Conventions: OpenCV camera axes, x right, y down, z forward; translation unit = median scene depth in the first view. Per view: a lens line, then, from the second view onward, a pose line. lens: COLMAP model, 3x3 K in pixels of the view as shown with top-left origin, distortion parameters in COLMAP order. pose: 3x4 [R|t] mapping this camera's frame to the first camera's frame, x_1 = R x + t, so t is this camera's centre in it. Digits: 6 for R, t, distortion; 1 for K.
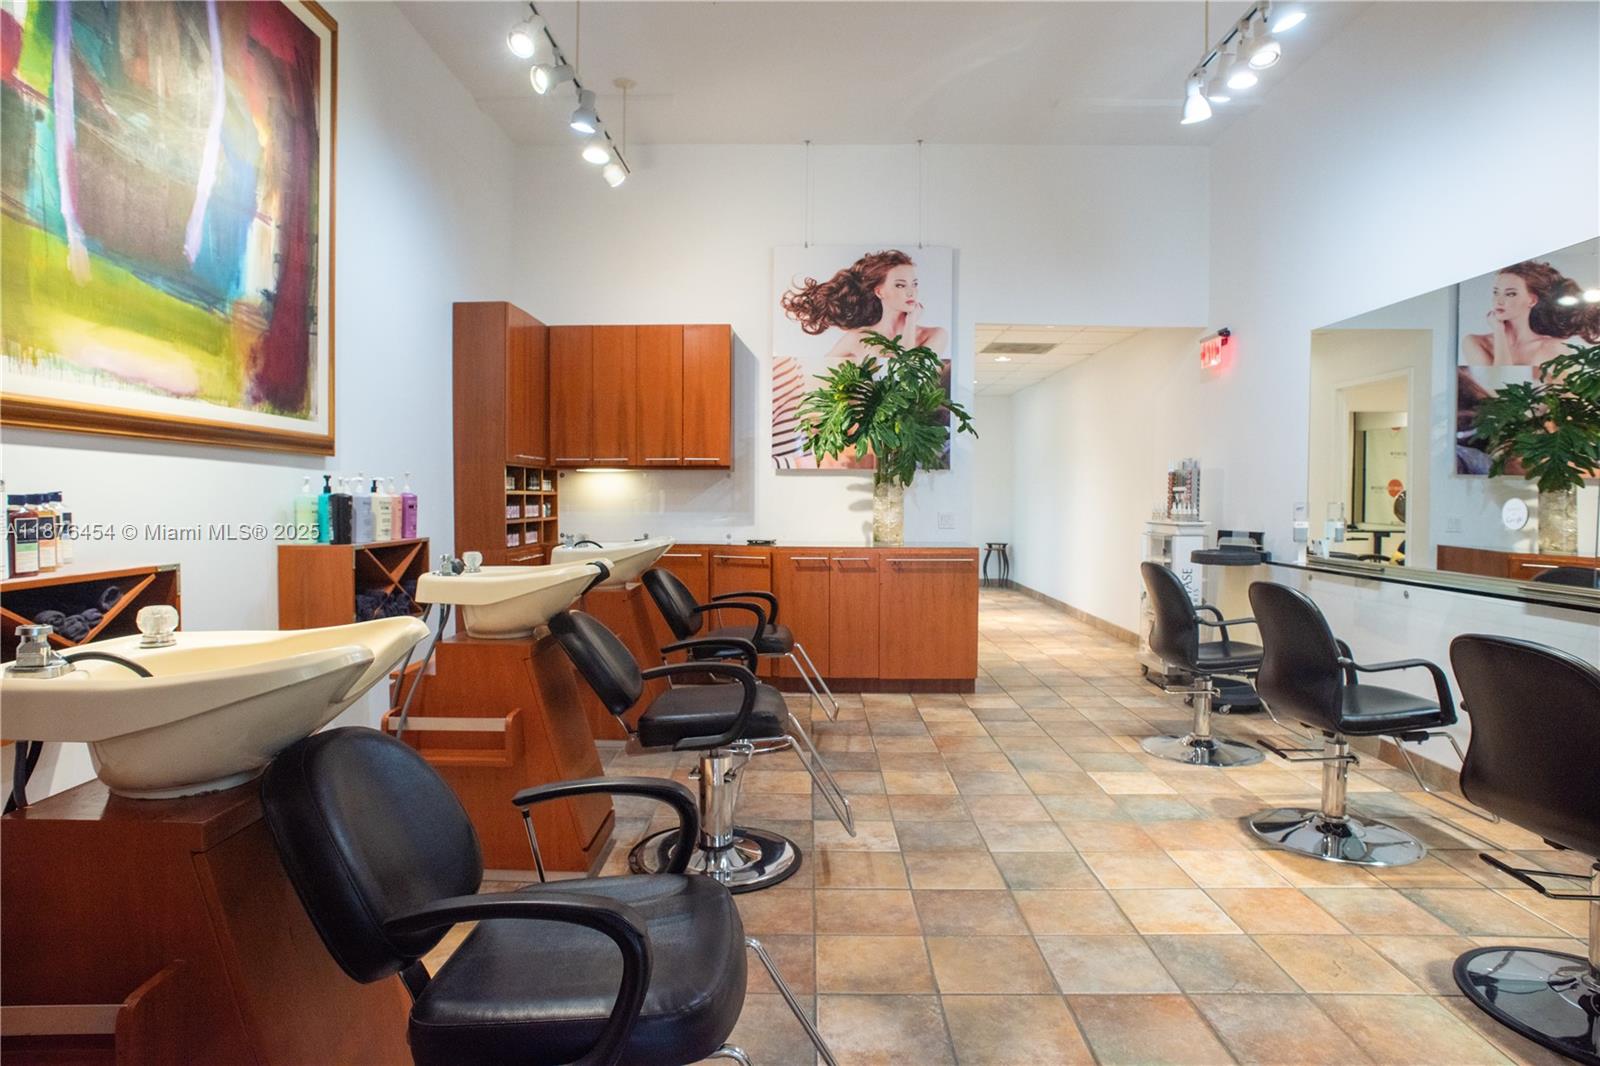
lens RADIAL K [[907.6, 0, 800.0], [0, 907.6, 533.0], [0, 0, 1]] dist [-0.102621, 0.066740]
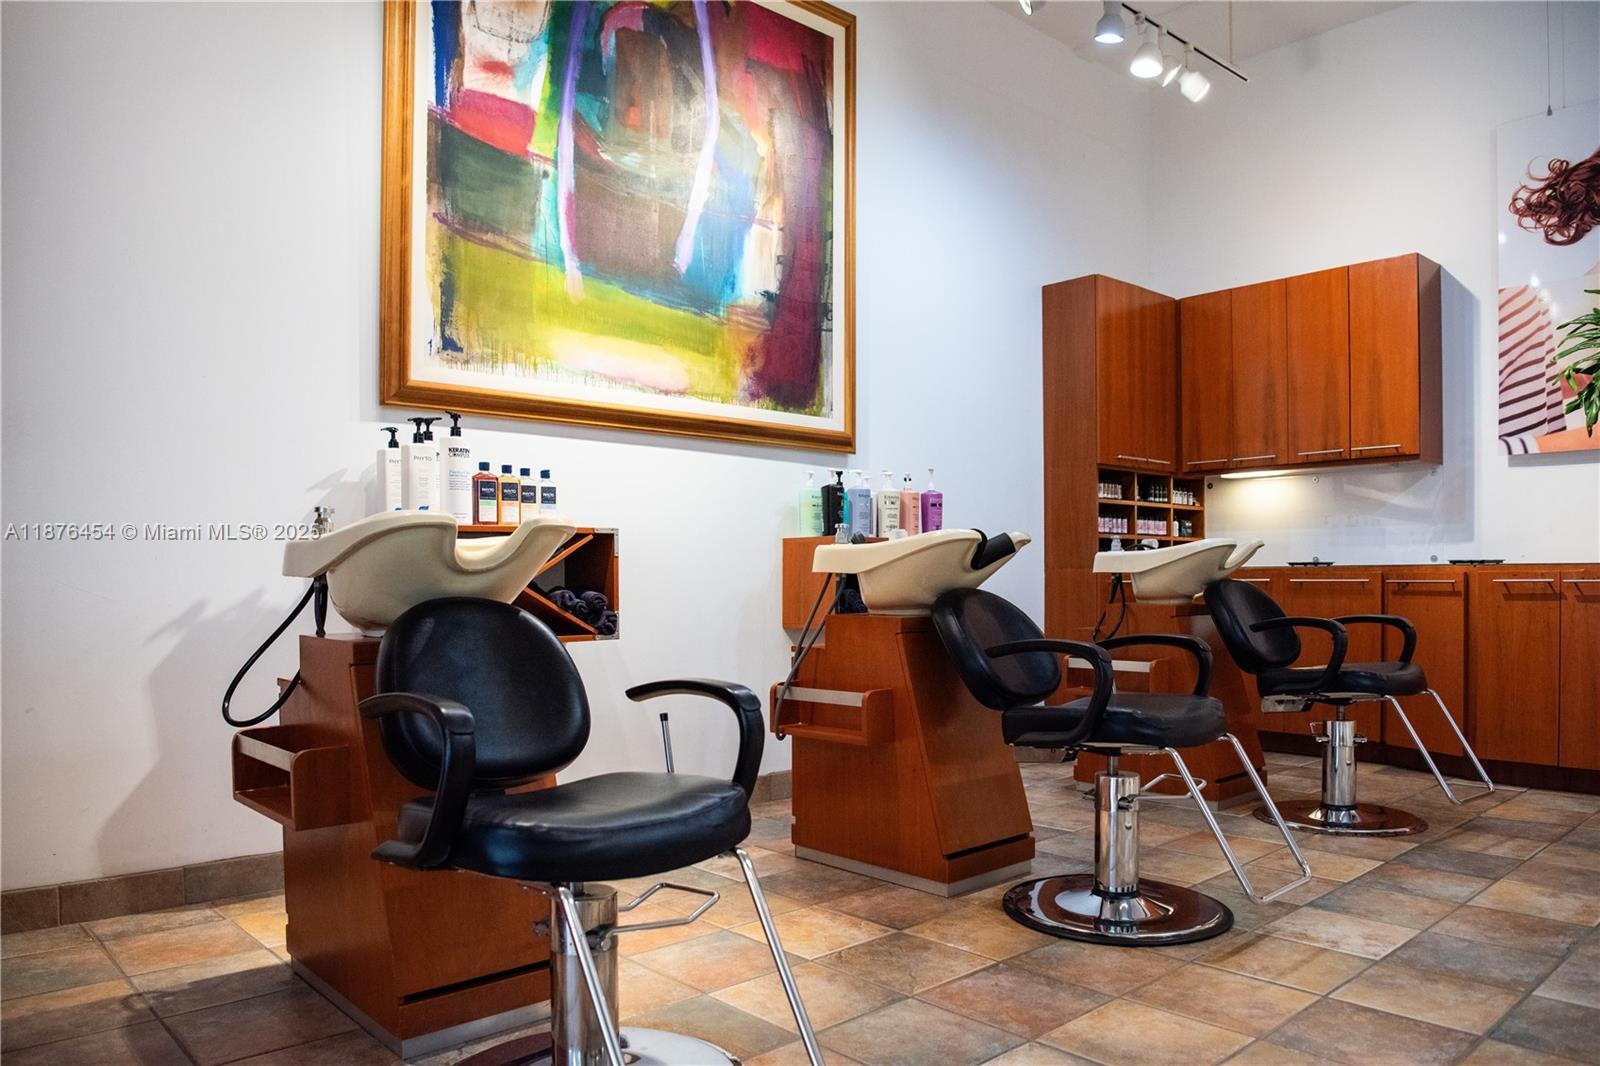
lens RADIAL K [[1125.8, 0, 796.5], [0, 1125.8, 596.9], [0, 0, 1]] dist [-0.059344, 0.005312]
pose [[0.683889, 0.003704, -0.729576, 0.367128], [-0.020066, 0.999704, -0.013734, 0.097908], [0.729310, 0.024032, 0.683762, 0.117854]]
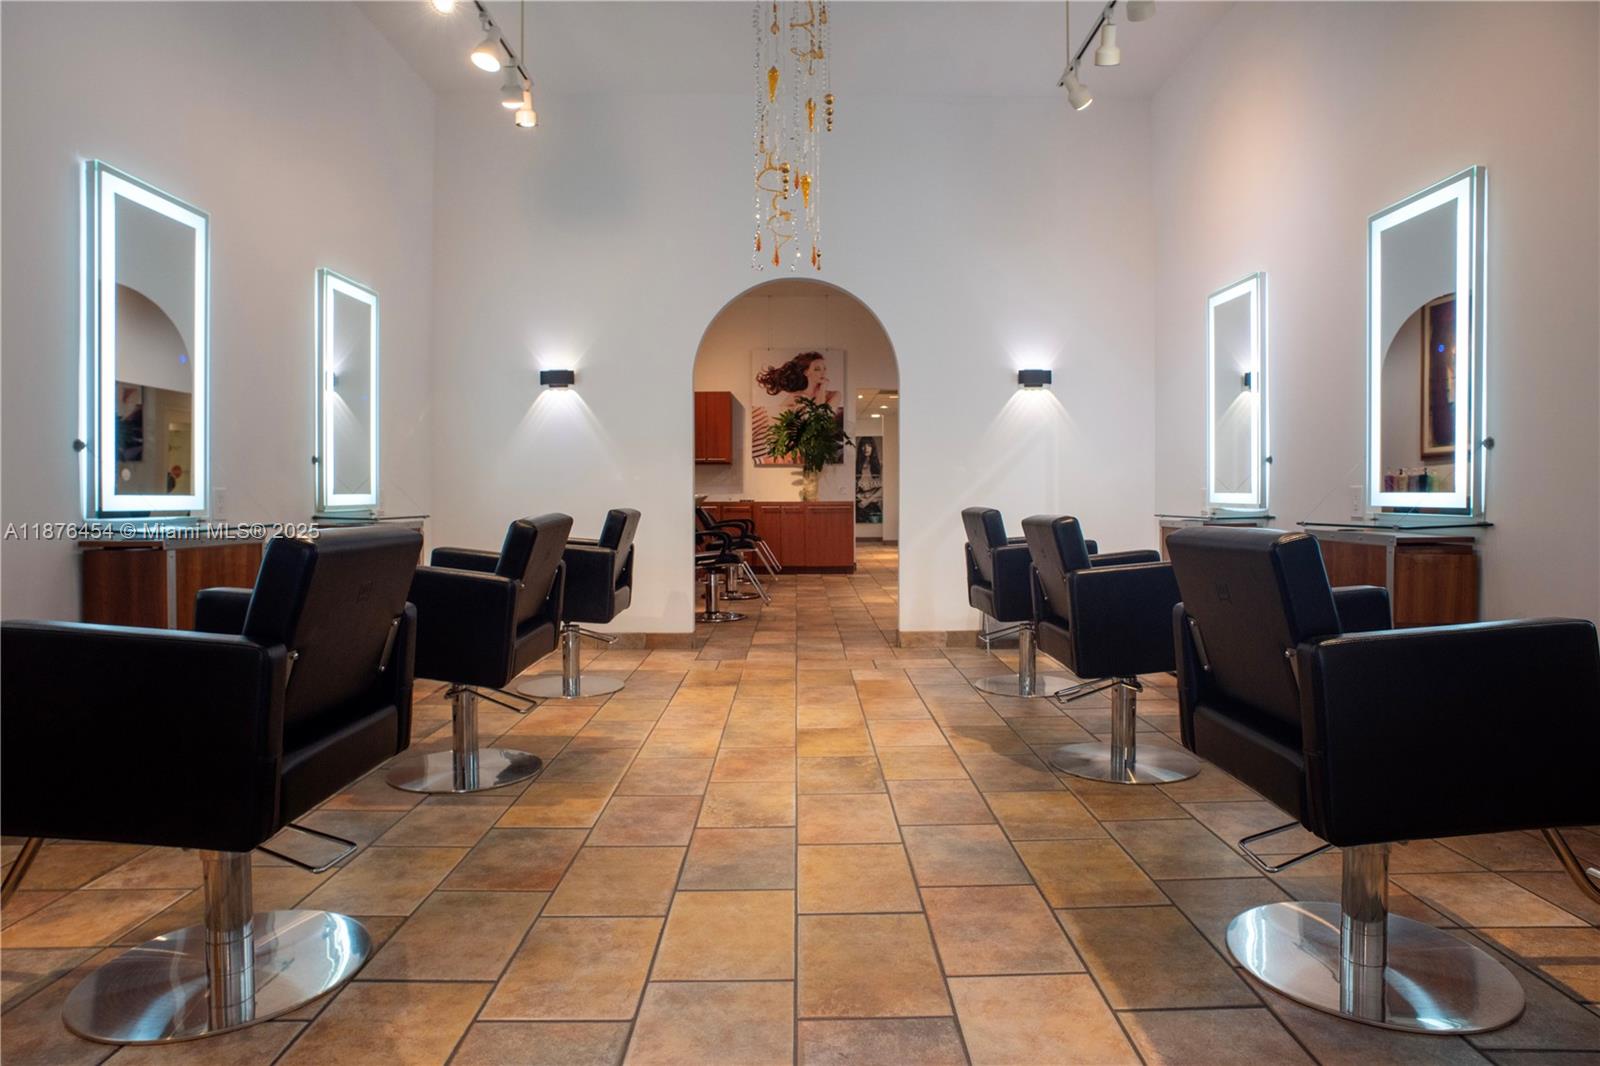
lens RADIAL K [[947.8, 0, 823.9], [0, 947.8, 512.4], [0, 0, 1]] dist [-0.115709, 0.077147]
pose [[0.999194, -0.008615, 0.039214, 0.075443], [0.009559, 0.999667, -0.023960, 0.147268], [-0.038995, 0.024315, 0.998944, -1.830229]]
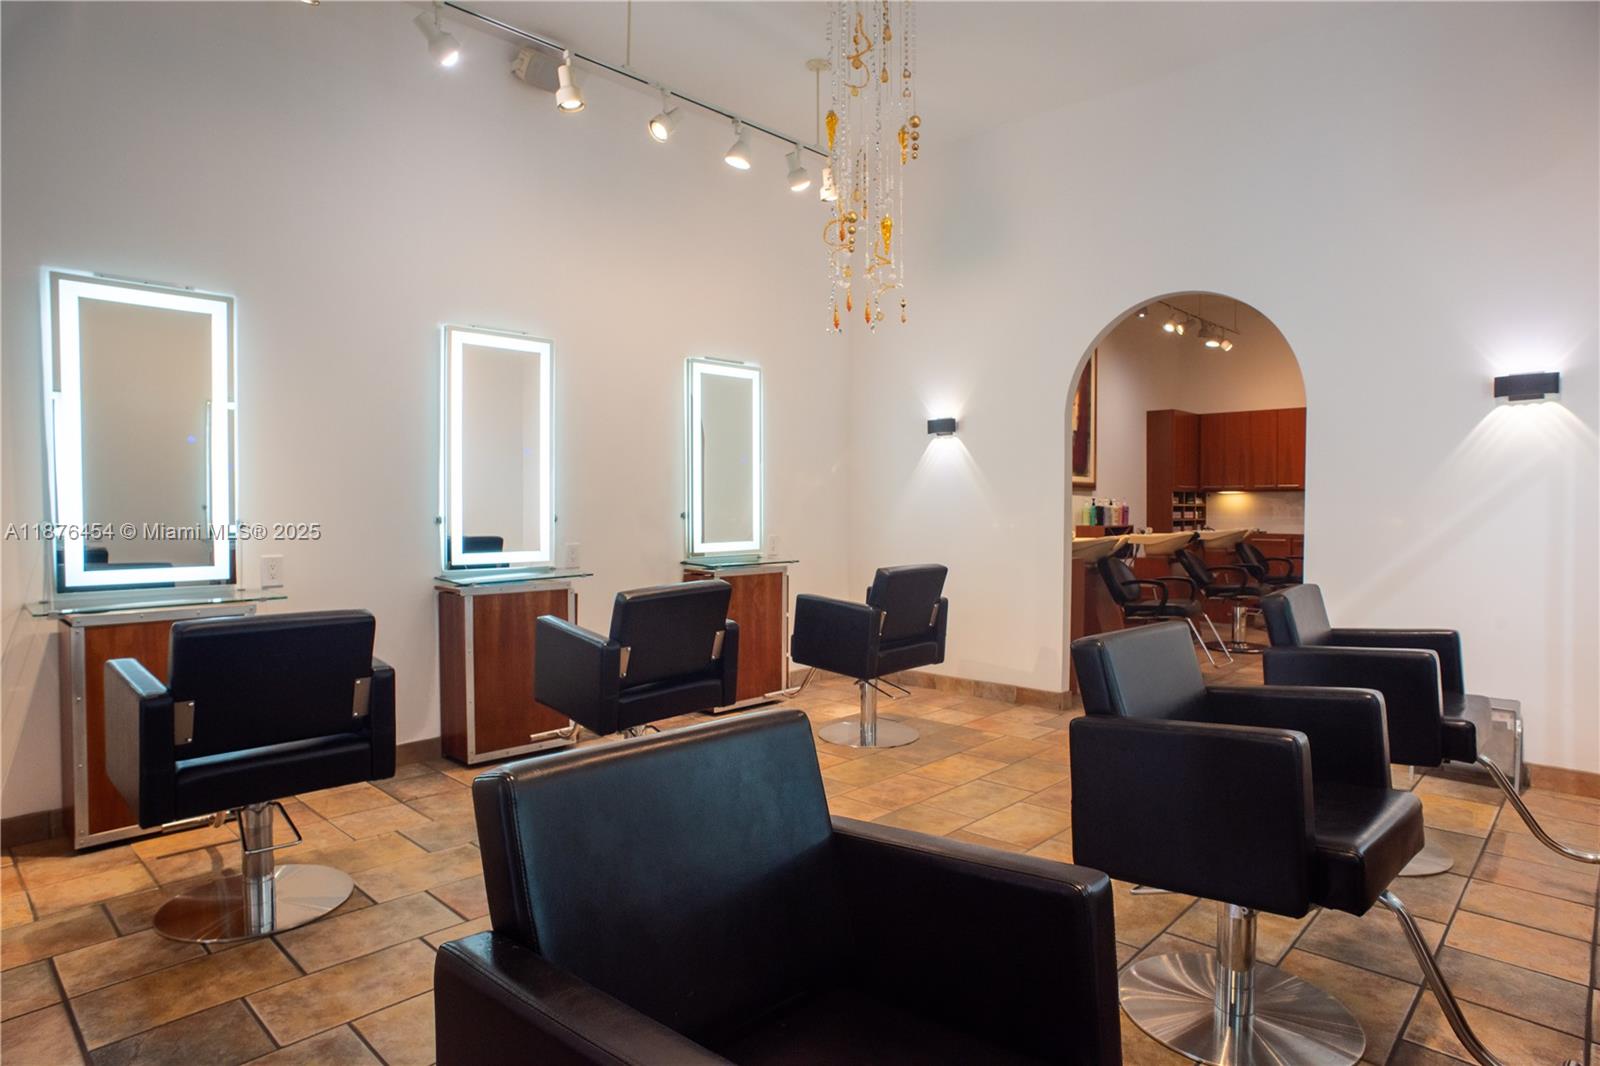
lens RADIAL K [[907.6, 0, 800.0], [0, 907.6, 533.0], [0, 0, 1]] dist [-0.102621, 0.066740]
pose [[0.726801, 0.014999, -0.686684, 0.644001], [-0.023633, 0.999716, -0.003176, 0.063603], [0.686441, 0.018536, 0.726949, -1.498006]]
